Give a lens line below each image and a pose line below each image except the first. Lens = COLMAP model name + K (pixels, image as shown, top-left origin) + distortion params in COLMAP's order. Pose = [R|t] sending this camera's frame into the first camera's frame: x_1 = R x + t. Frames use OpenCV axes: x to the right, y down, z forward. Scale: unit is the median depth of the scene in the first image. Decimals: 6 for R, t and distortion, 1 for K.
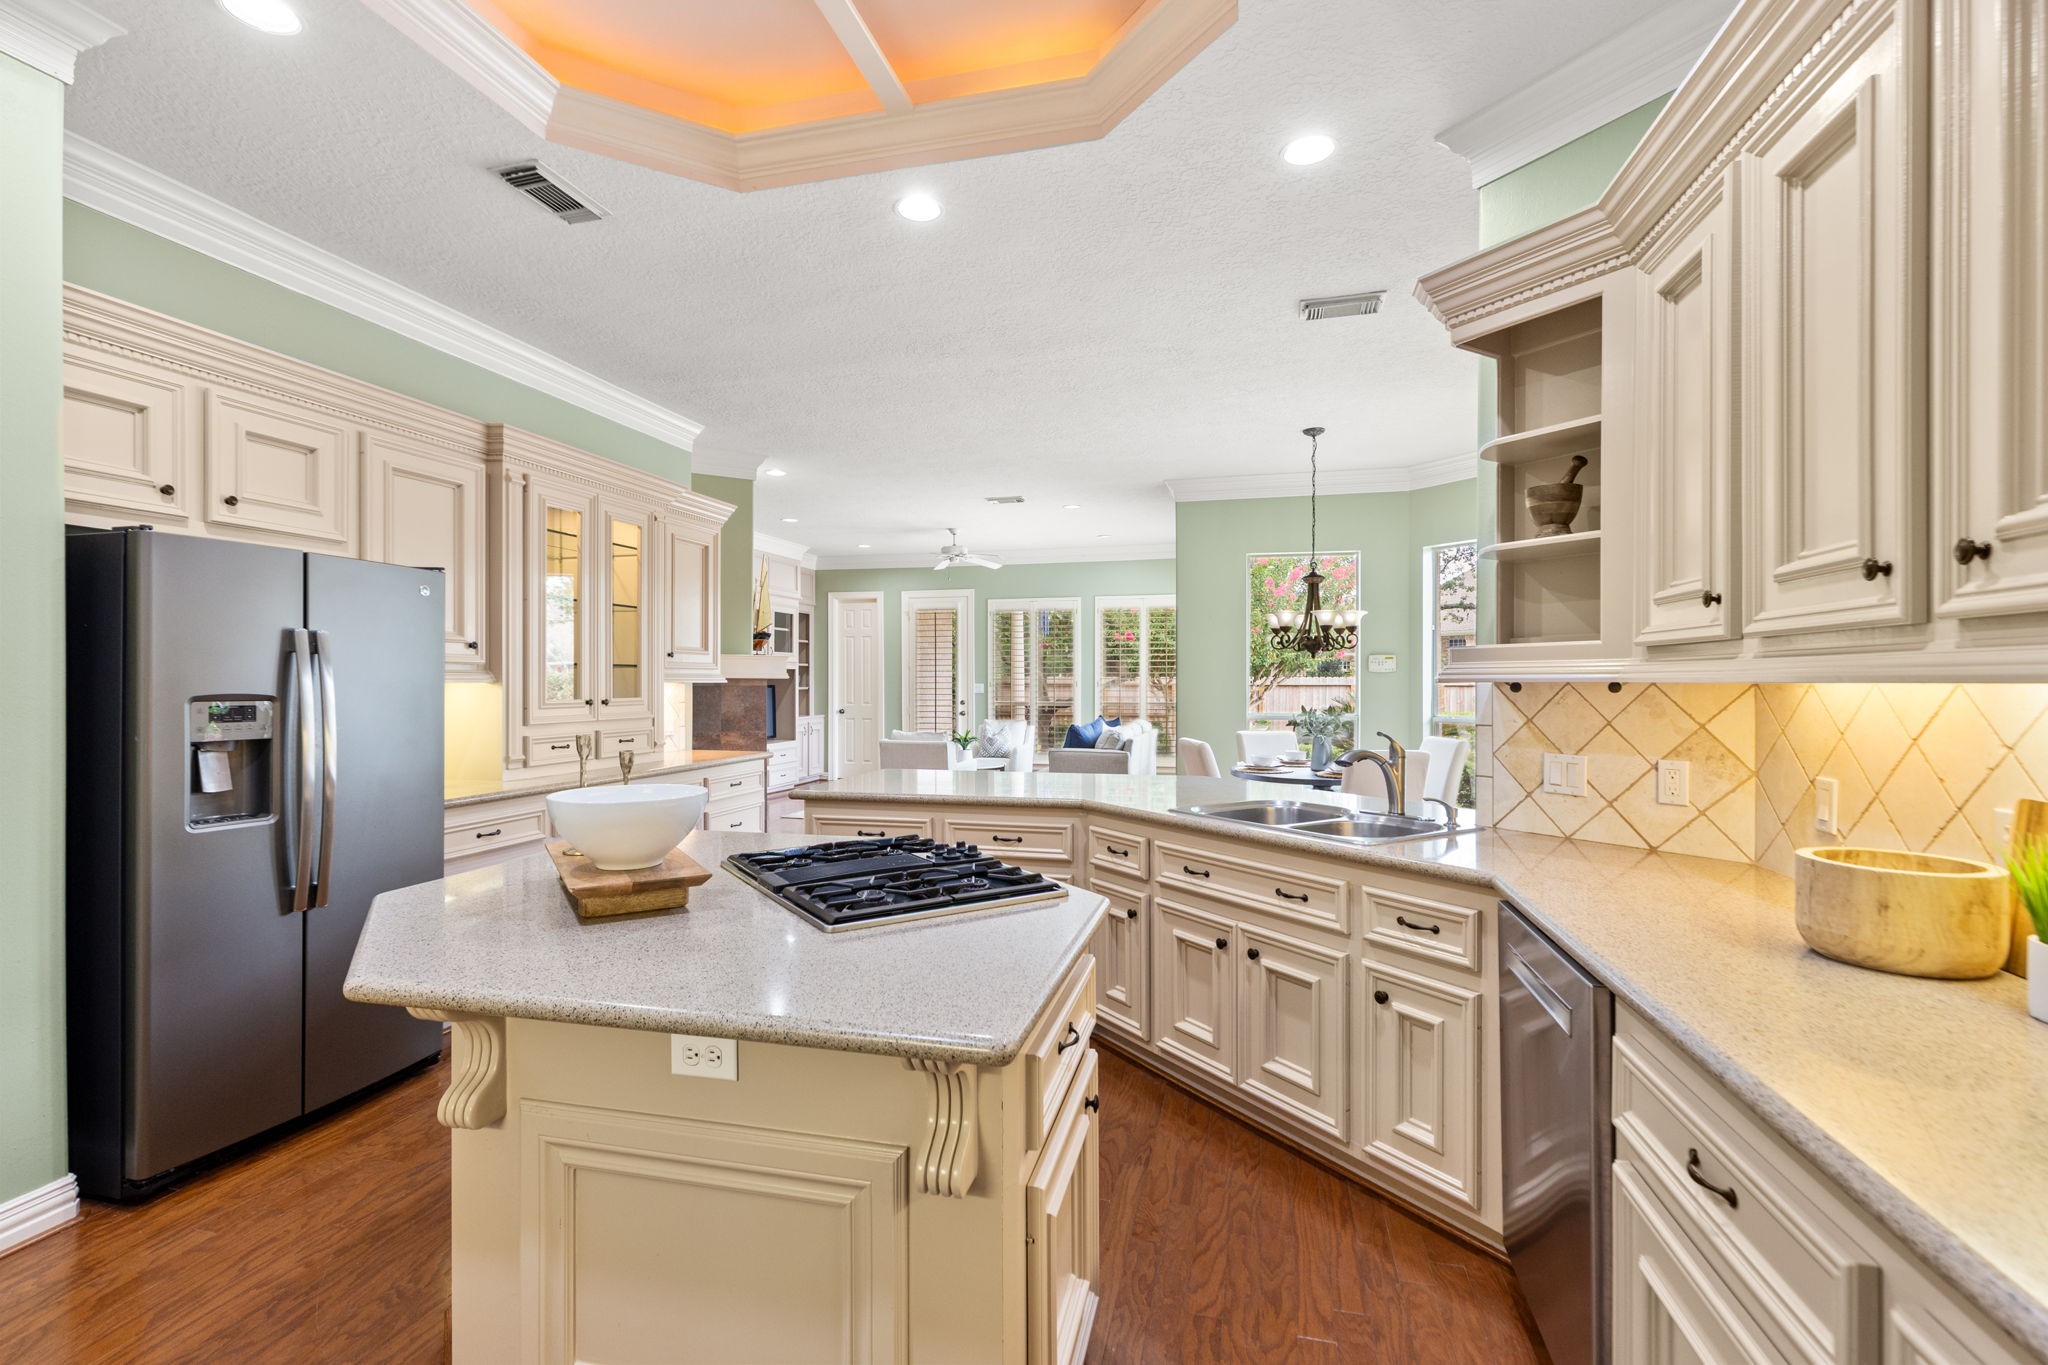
lens RADIAL K [[911.8, 0, 1026.0], [0, 911.8, 681.3], [0, 0, 1]] dist [0.007390, -0.000399]
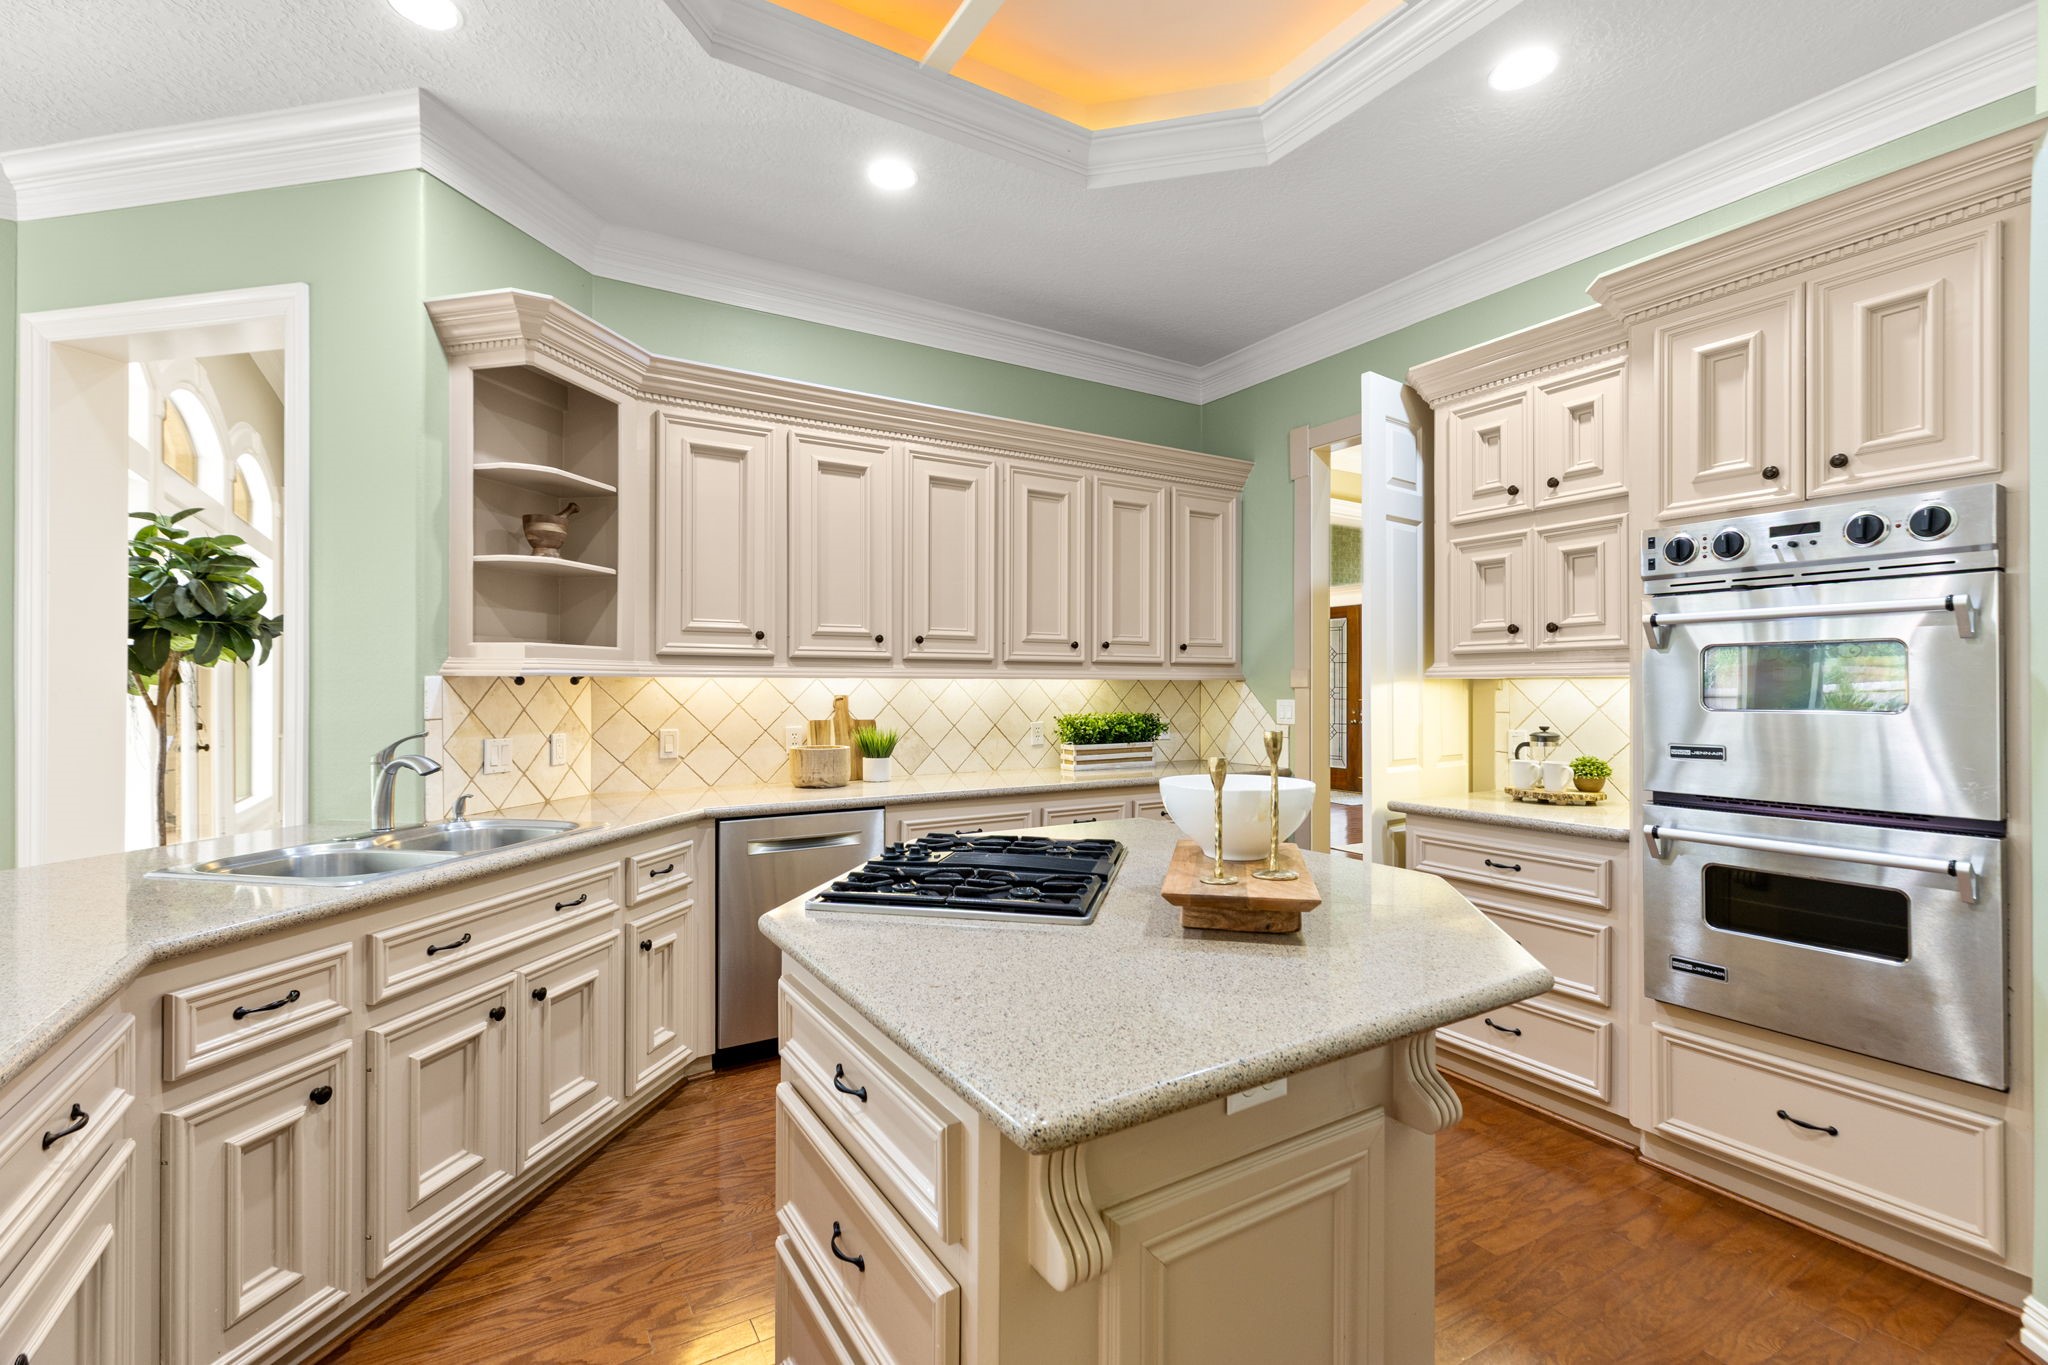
lens RADIAL K [[911.8, 0, 1022.0], [0, 911.8, 677.8], [0, 0, 1]] dist [0.007390, -0.000399]
pose [[-0.707050, 0.008243, 0.707115, -0.689562], [0.005535, 0.999966, -0.006122, 0.012872], [-0.707142, -0.000415, -0.707072, 1.318853]]
